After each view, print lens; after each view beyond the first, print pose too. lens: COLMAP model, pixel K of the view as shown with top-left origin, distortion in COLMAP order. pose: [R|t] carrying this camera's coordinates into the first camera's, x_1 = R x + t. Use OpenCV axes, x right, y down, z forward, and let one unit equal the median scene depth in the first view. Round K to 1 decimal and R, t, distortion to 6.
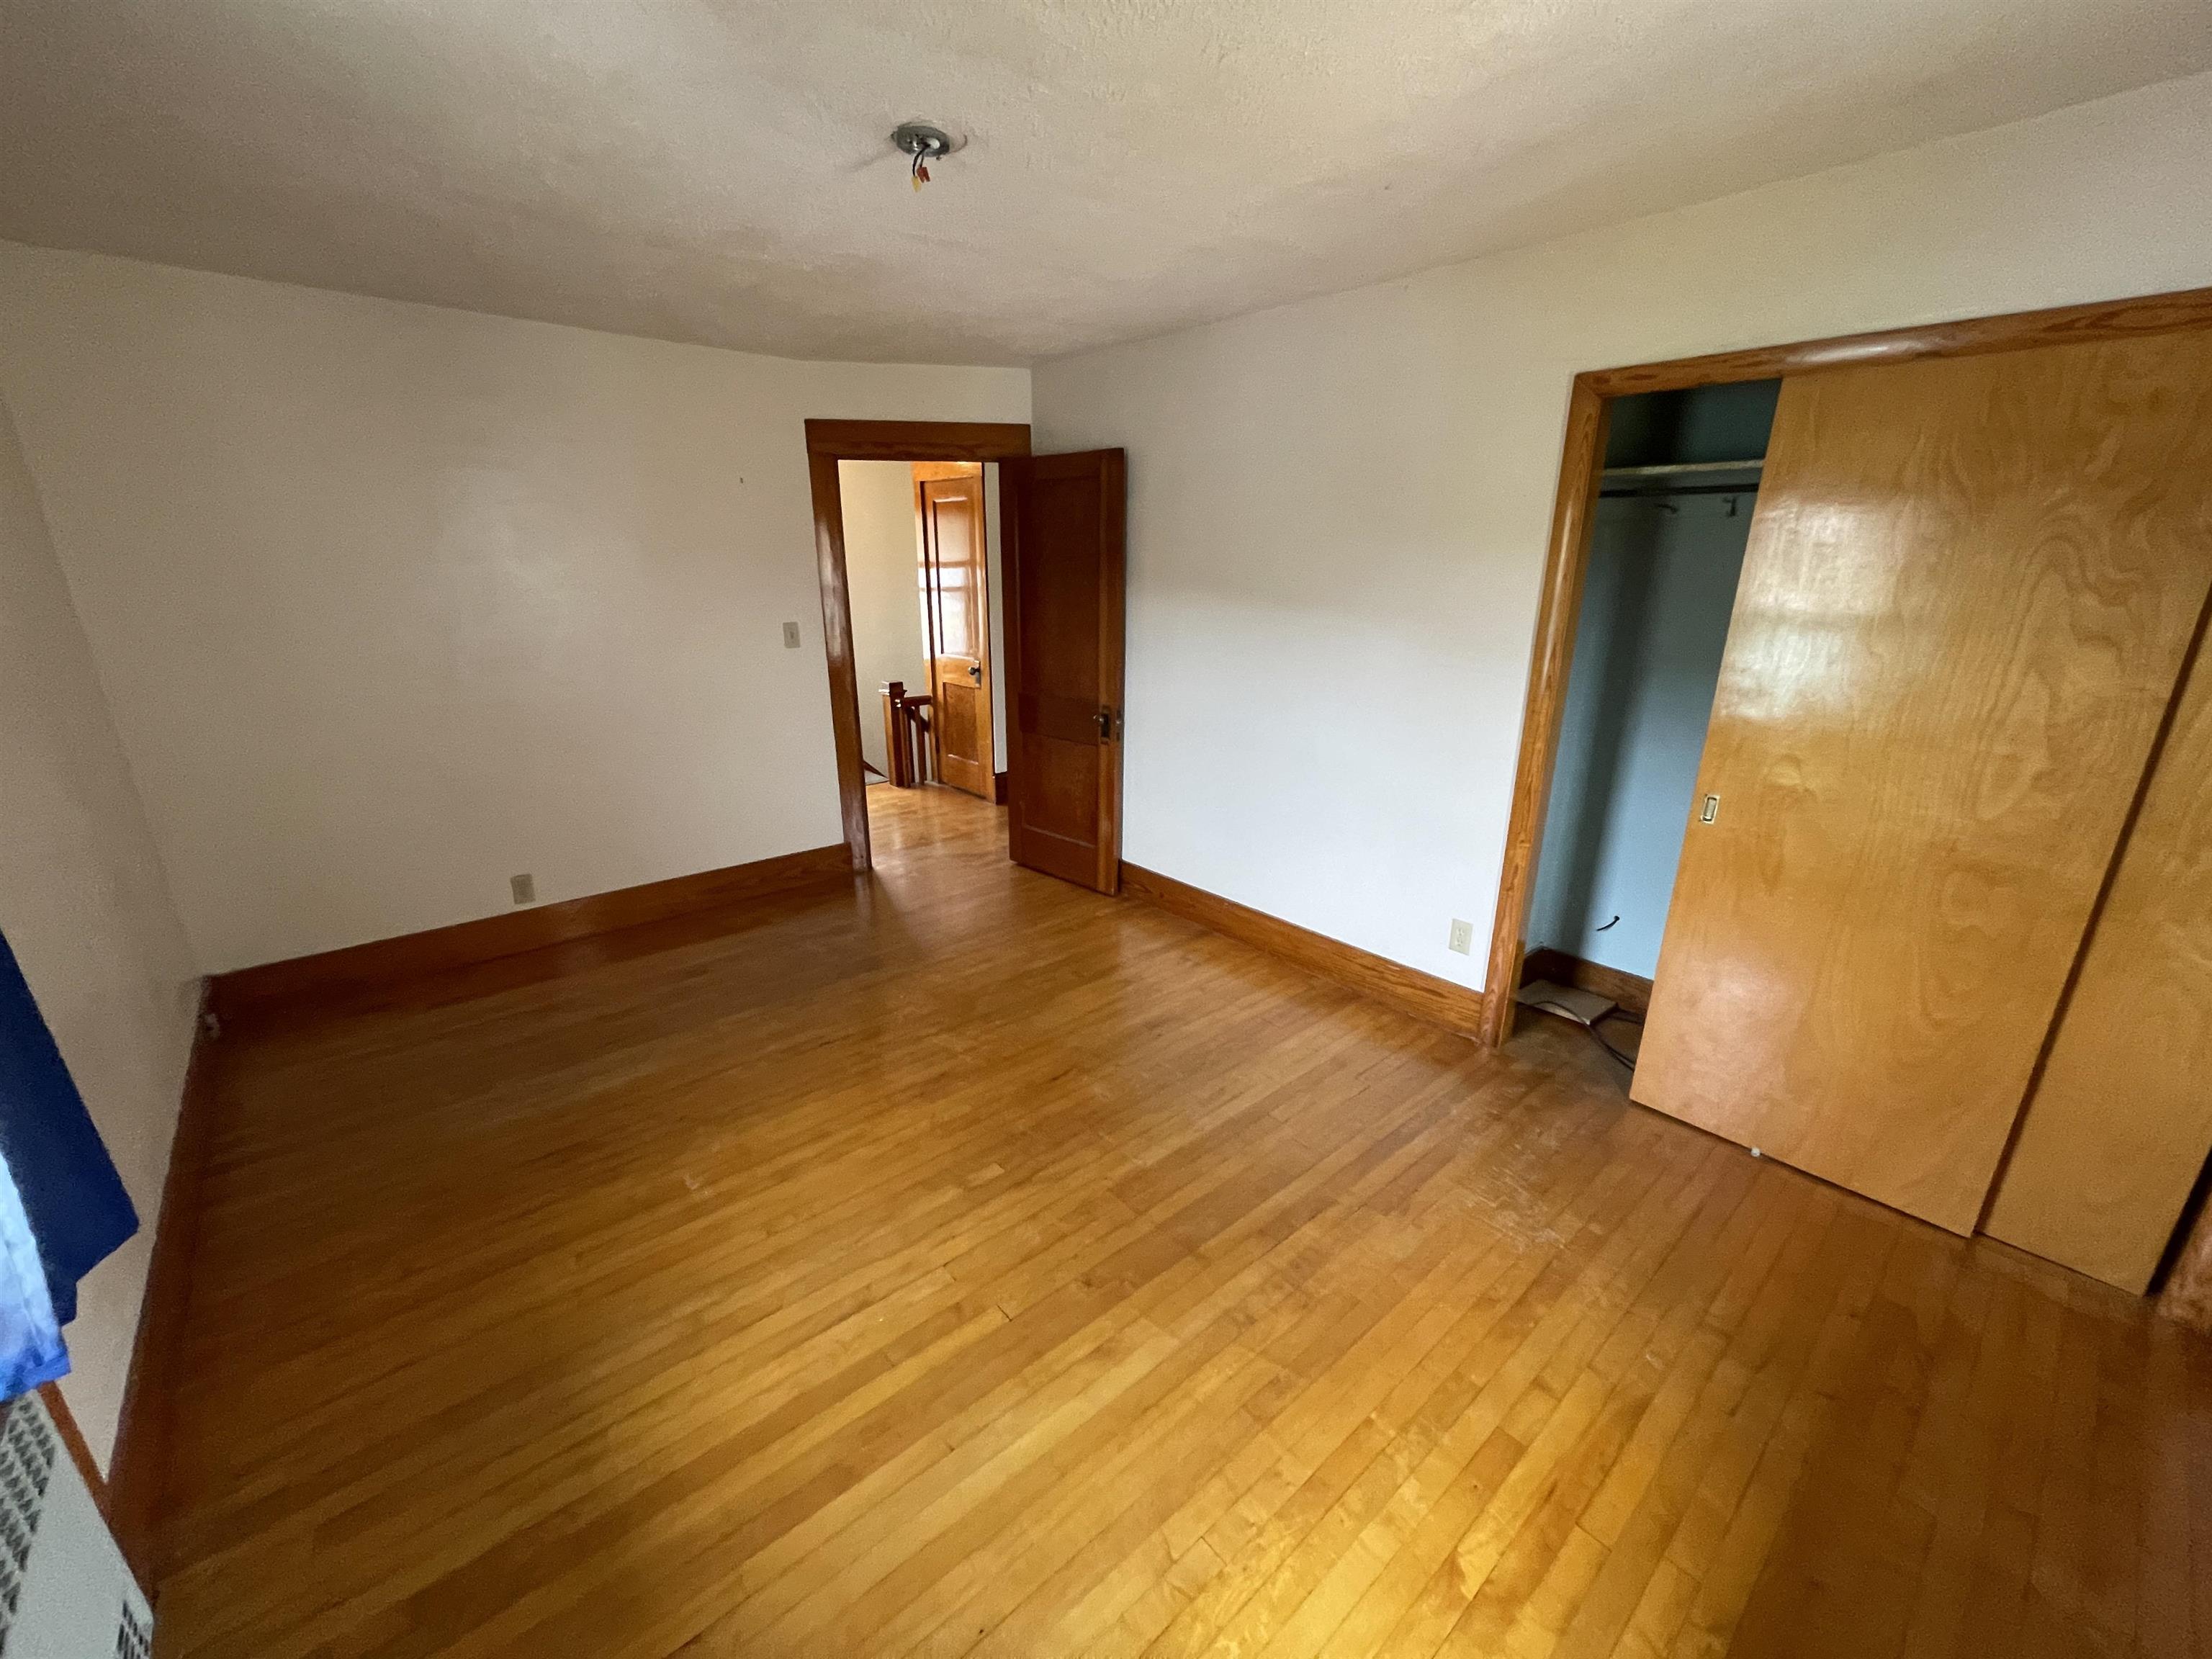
lens RADIAL K [[889.5, 0, 1102.1], [0, 889.5, 831.4], [0, 0, 1]] dist [0.000177, 0.000781]
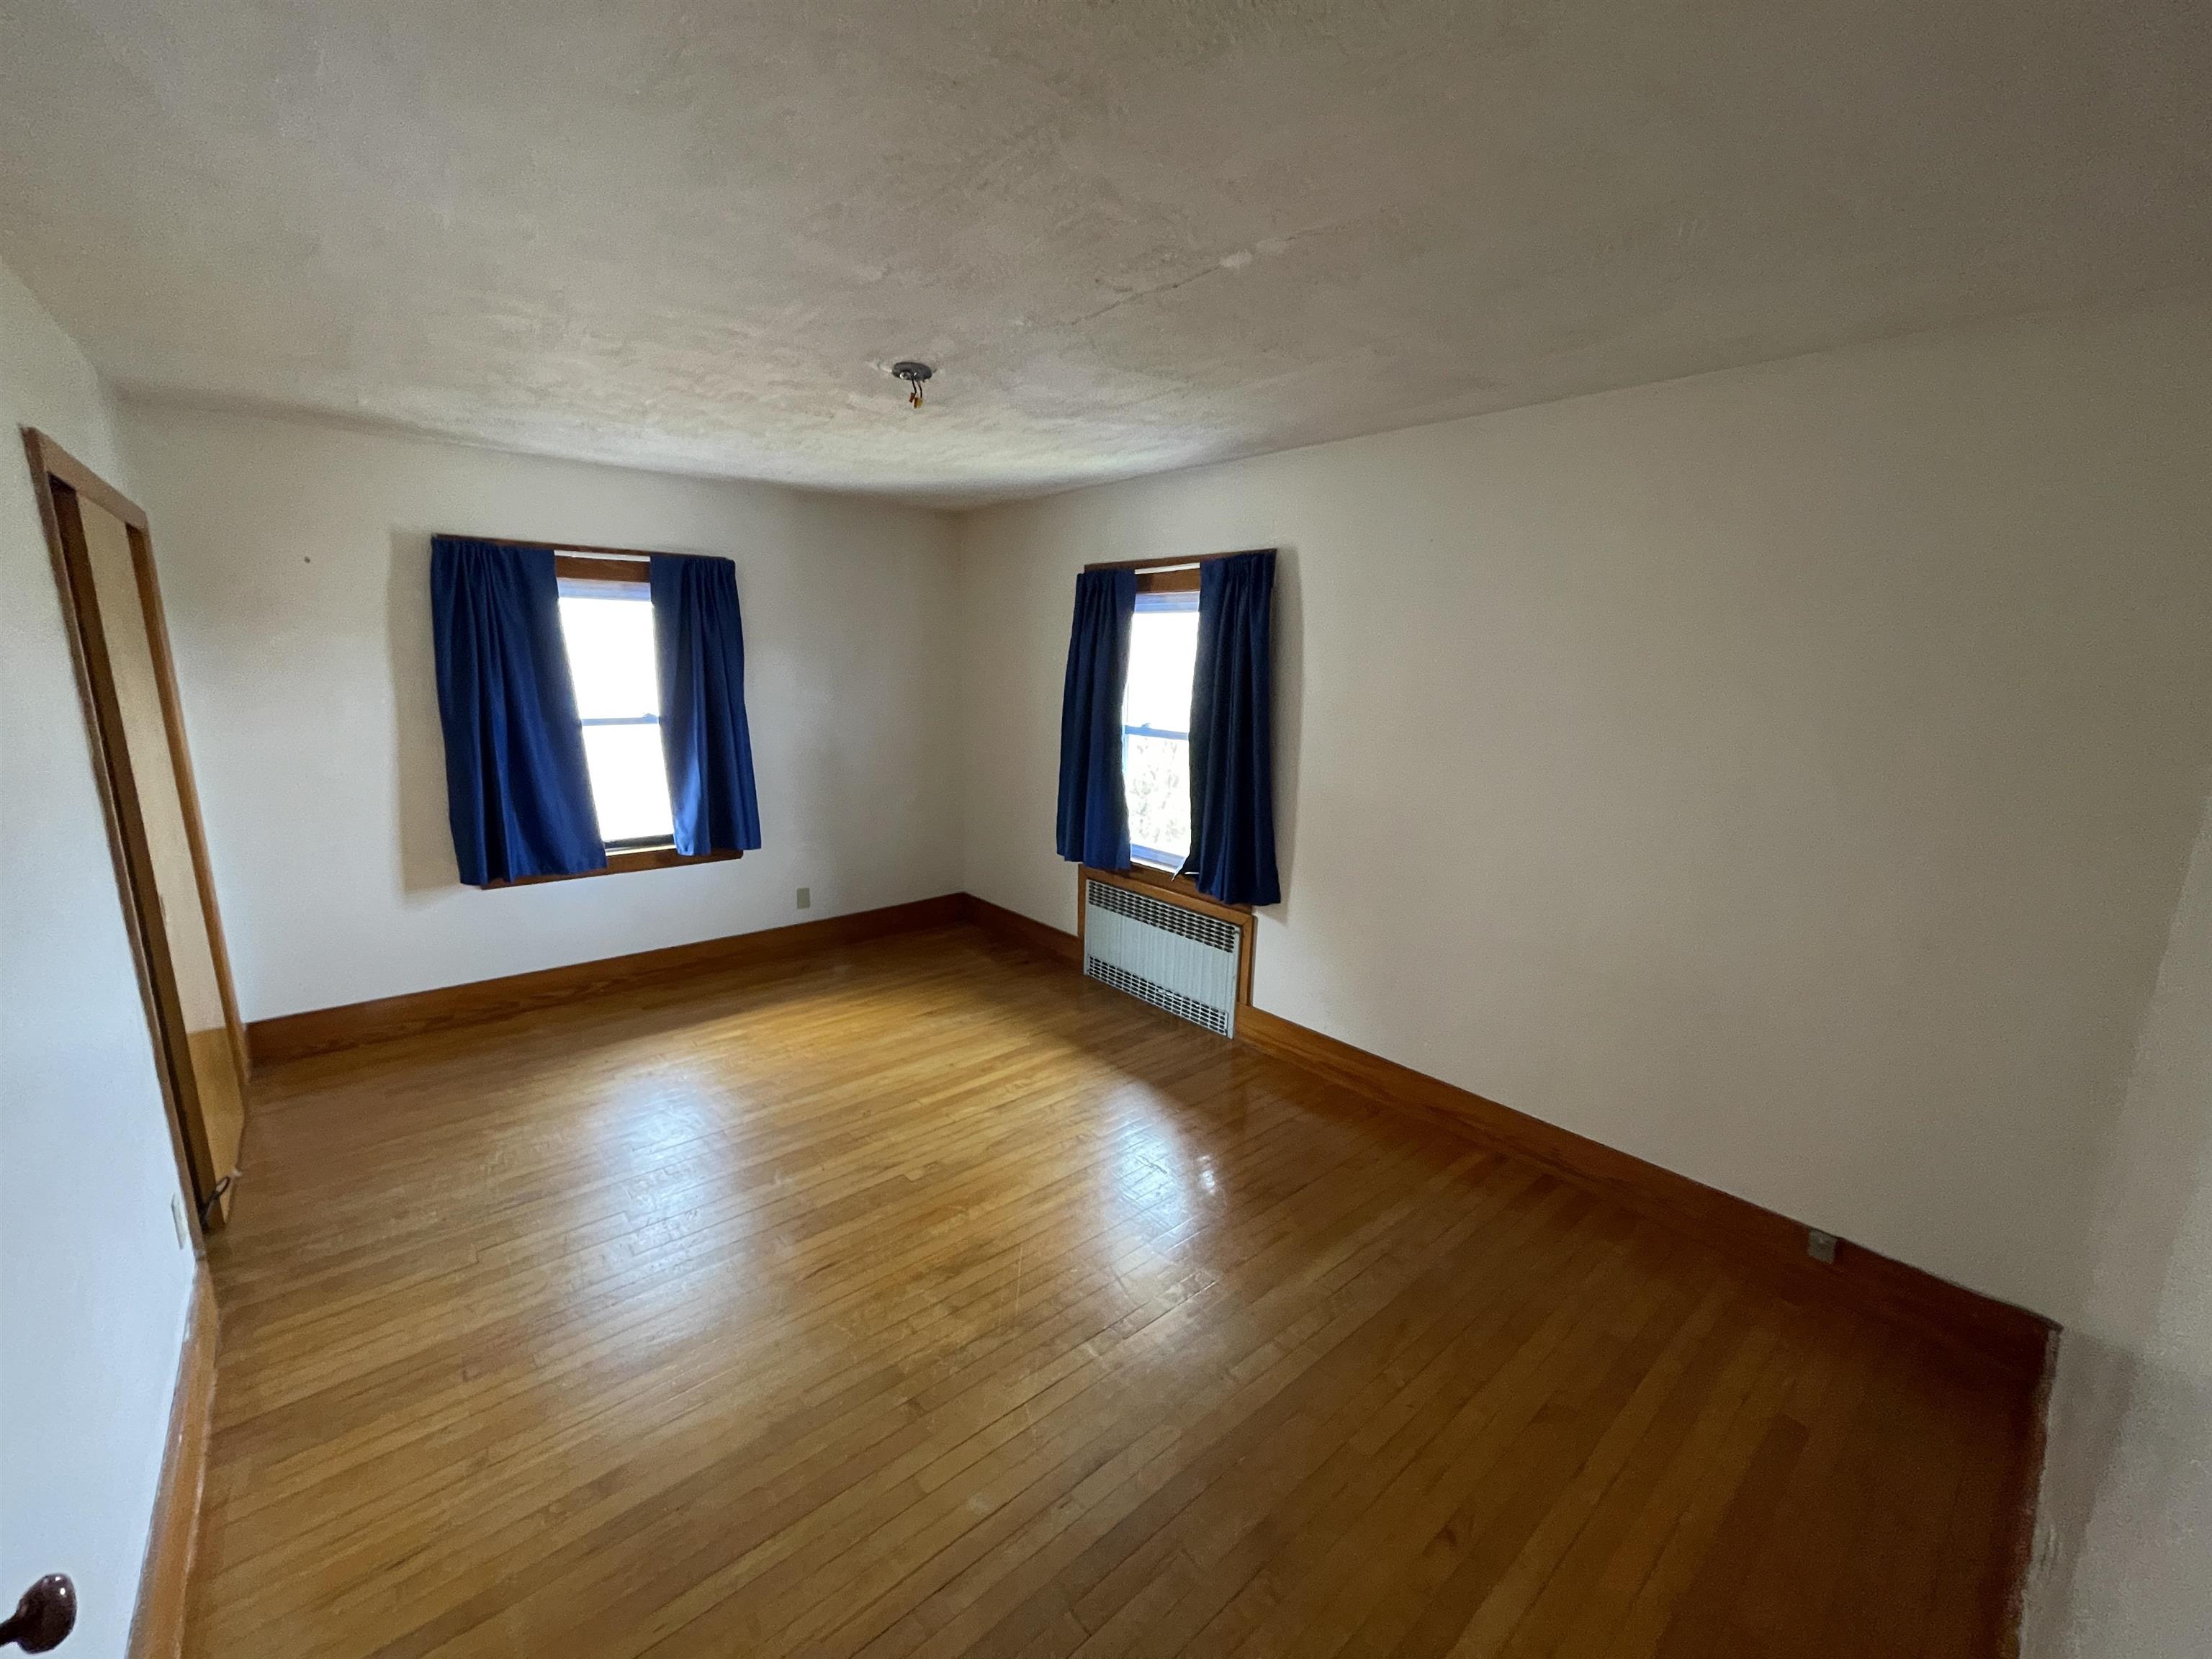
lens RADIAL K [[889.5, 0, 1103.9], [0, 889.5, 826.0], [0, 0, 1]] dist [0.000177, 0.000781]
pose [[-0.999754, -0.021617, -0.004953, -0.450569], [-0.021269, 0.871276, 0.490333, -0.765454], [-0.006284, 0.490318, -0.871521, 2.264622]]
